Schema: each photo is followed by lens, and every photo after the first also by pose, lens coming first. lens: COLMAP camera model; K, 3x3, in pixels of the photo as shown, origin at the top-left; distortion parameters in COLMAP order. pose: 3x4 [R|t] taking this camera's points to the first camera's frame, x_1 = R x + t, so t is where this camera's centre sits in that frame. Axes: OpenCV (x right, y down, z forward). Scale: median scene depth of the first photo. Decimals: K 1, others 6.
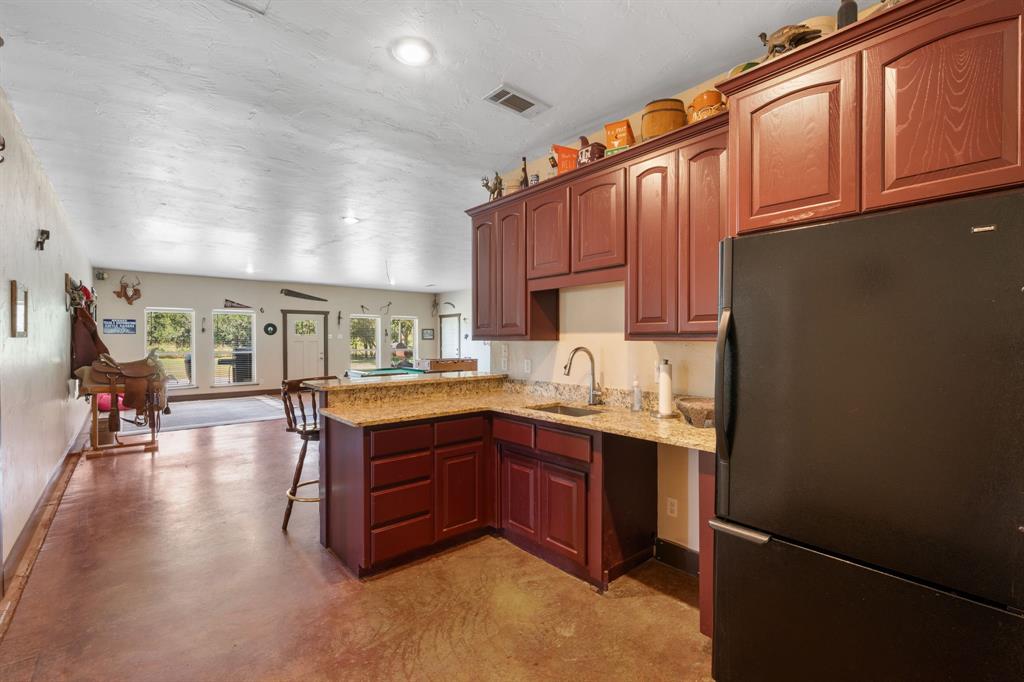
lens RADIAL K [[443.5, 0, 512.0], [0, 443.5, 341.0], [0, 0, 1]] dist [0.002460, -0.001032]
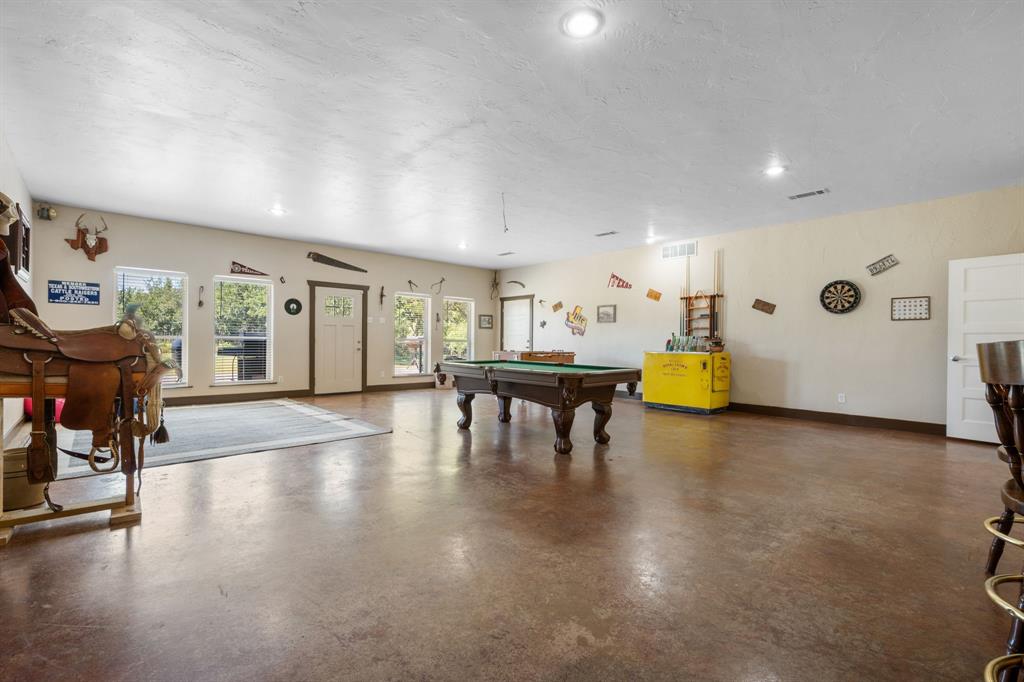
lens RADIAL K [[443.5, 0, 512.0], [0, 443.5, 341.0], [0, 0, 1]] dist [0.002460, -0.001032]
pose [[0.998984, 0.014756, 0.042572, -0.244978], [-0.014573, 0.999883, -0.004596, 0.030986], [-0.042635, 0.003971, 0.999083, 0.294625]]
